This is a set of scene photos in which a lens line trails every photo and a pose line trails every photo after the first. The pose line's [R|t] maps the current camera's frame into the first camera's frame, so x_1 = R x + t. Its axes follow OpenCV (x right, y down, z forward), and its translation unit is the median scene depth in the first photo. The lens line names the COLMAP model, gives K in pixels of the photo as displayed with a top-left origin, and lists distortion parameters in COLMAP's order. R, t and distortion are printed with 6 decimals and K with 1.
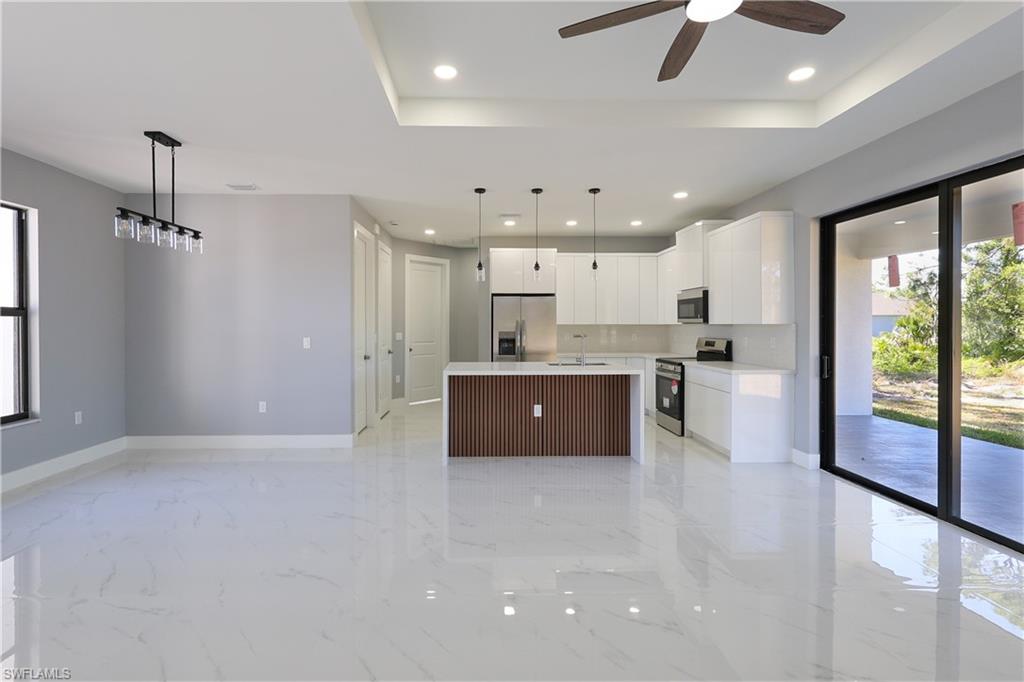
lens RADIAL K [[473.6, 0, 496.6], [0, 473.6, 326.9], [0, 0, 1]] dist [-0.000080, 0.000103]
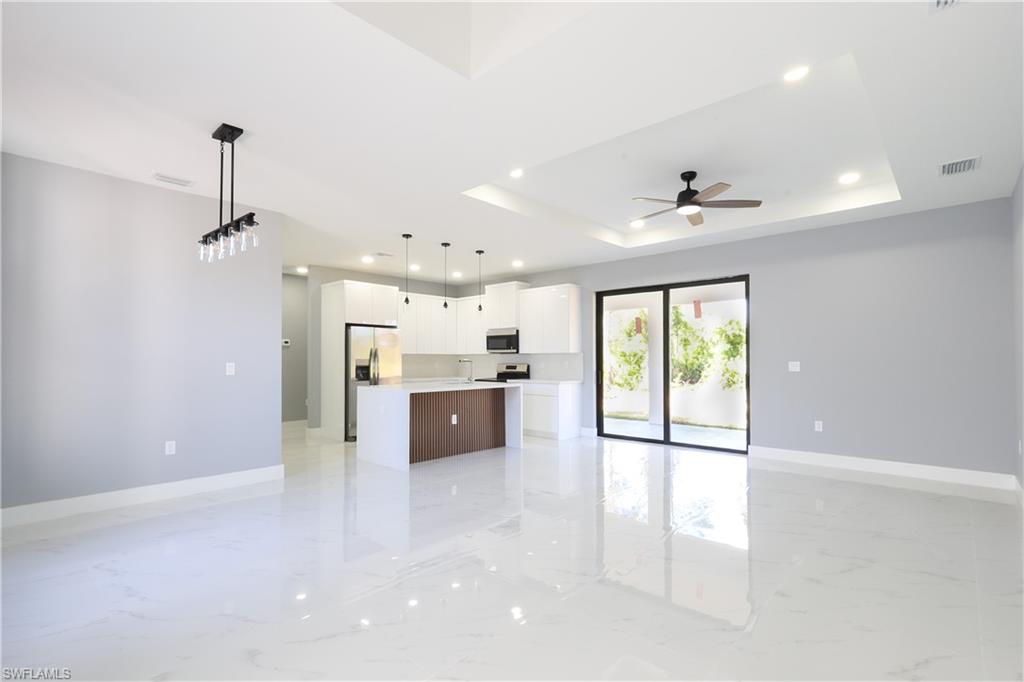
lens RADIAL K [[474.9, 0, 514.5], [0, 474.9, 354.5], [0, 0, 1]] dist [-0.000951, -0.000096]
pose [[0.697300, 0.009608, 0.716715, -0.662058], [0.003807, 0.999846, -0.017107, 0.024386], [-0.716770, 0.014657, 0.697156, -0.000814]]
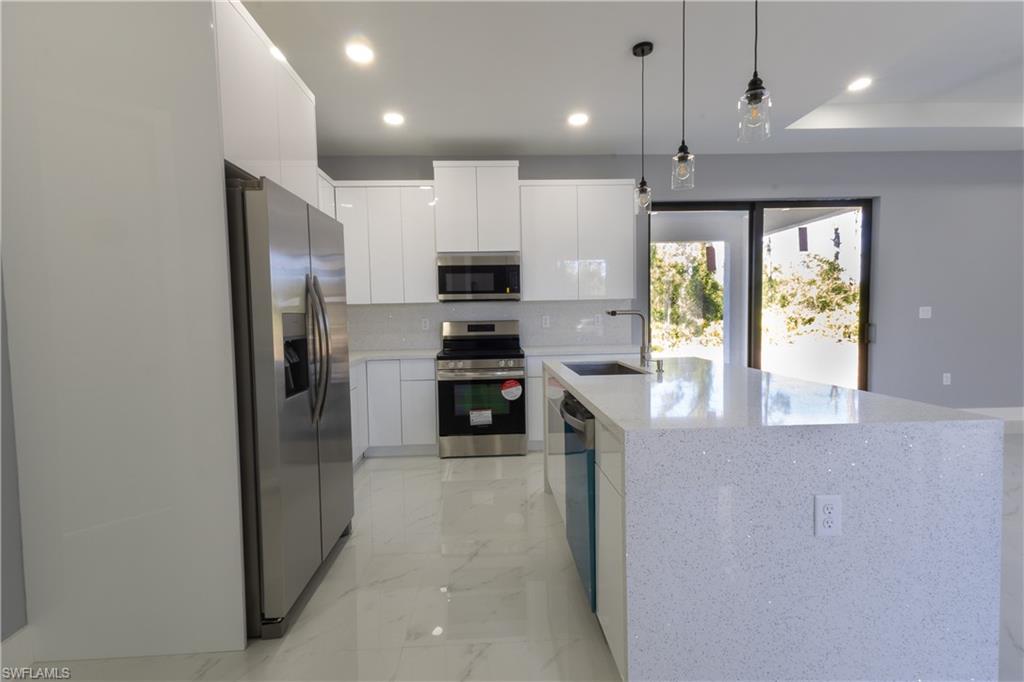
lens RADIAL K [[465.9, 0, 506.9], [0, 465.9, 337.0], [0, 0, 1]] dist [0.001147, 0.000094]
pose [[-0.004671, -0.046785, 0.998894, -0.344017], [0.027117, 0.998532, 0.046895, 0.018445], [-0.999621, 0.027306, -0.003395, 1.128105]]
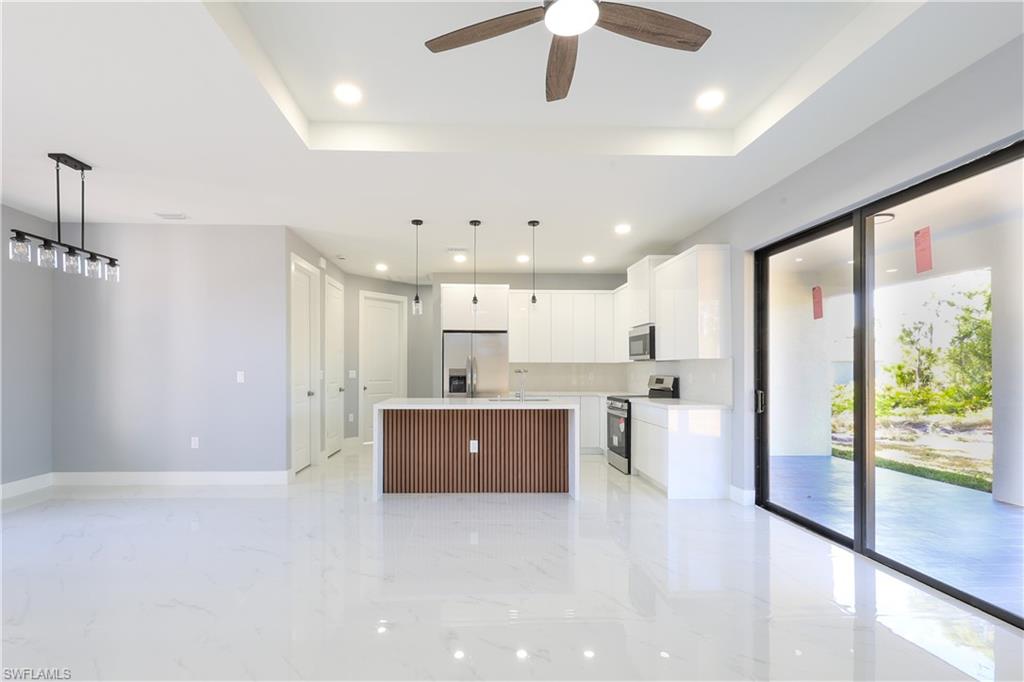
lens RADIAL K [[481.1, 0, 490.8], [0, 481.1, 368.5], [0, 0, 1]] dist [0.001700, 0.000357]
pose [[0.999924, 0.004171, 0.011609, 0.102031], [-0.004082, 0.999962, -0.007657, 0.021837], [-0.011640, 0.007609, 0.999903, 0.001438]]
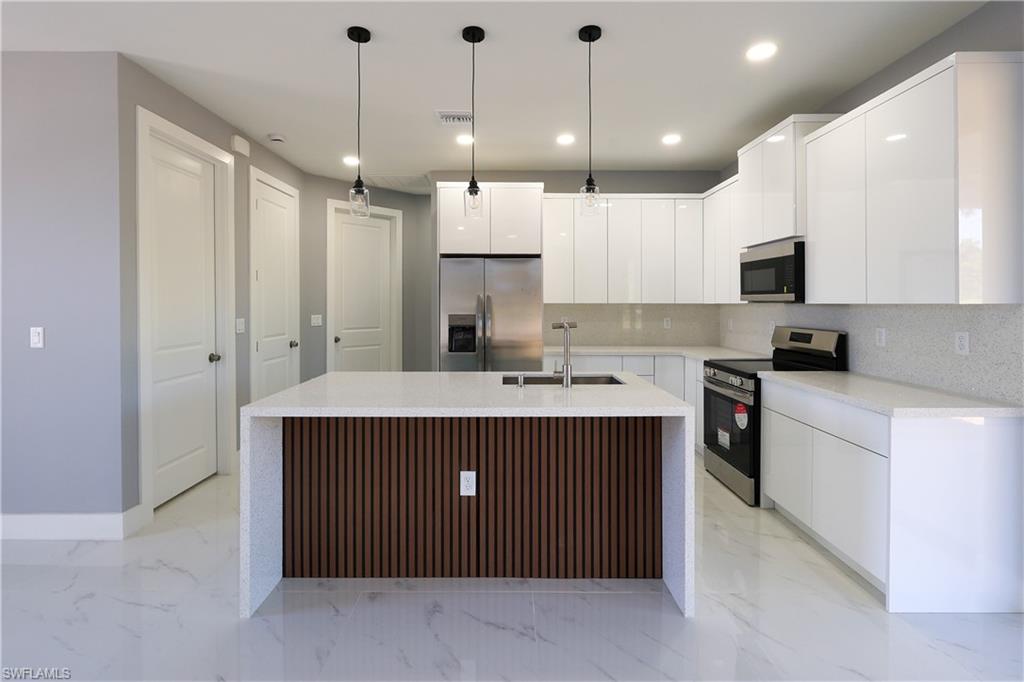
lens RADIAL K [[477.2, 0, 511.6], [0, 477.2, 302.0], [0, 0, 1]] dist [-0.001017, 0.000014]
pose [[0.999696, 0.003313, -0.024424, 0.132364], [-0.003511, 0.999961, -0.008097, -0.002232], [0.024396, 0.008180, 0.999669, 0.481770]]
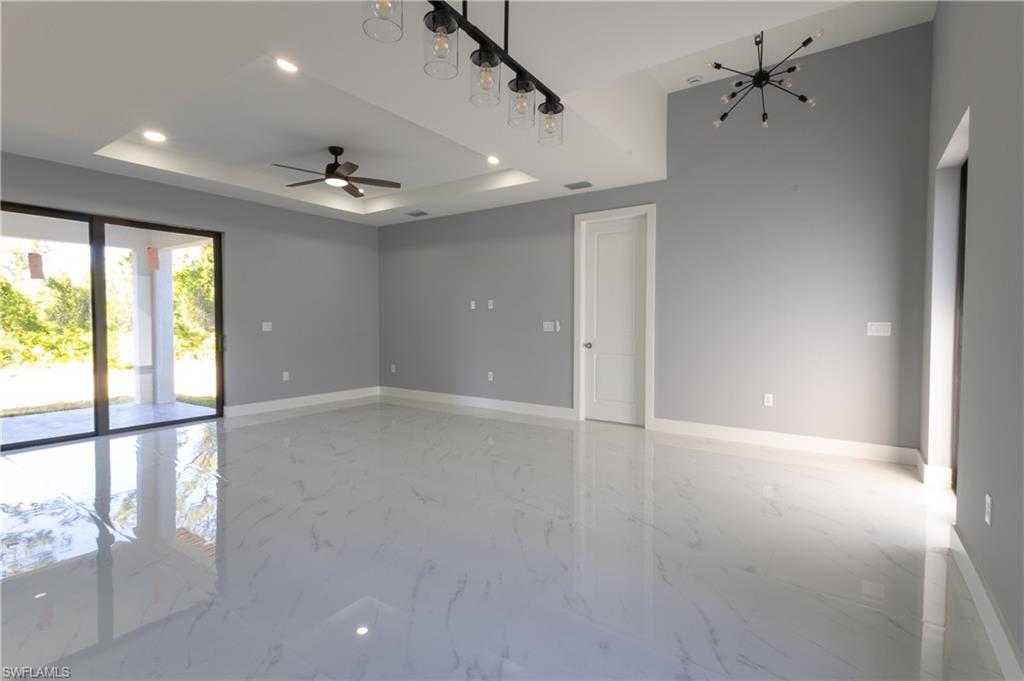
lens RADIAL K [[480.7, 0, 512.5], [0, 480.7, 336.8], [0, 0, 1]] dist [0.035348, 0.000169]
pose [[-0.796548, -0.018727, 0.604285, -0.685945], [0.003693, 0.999351, 0.035839, 0.019586], [-0.604564, 0.030779, -0.795962, 0.913241]]
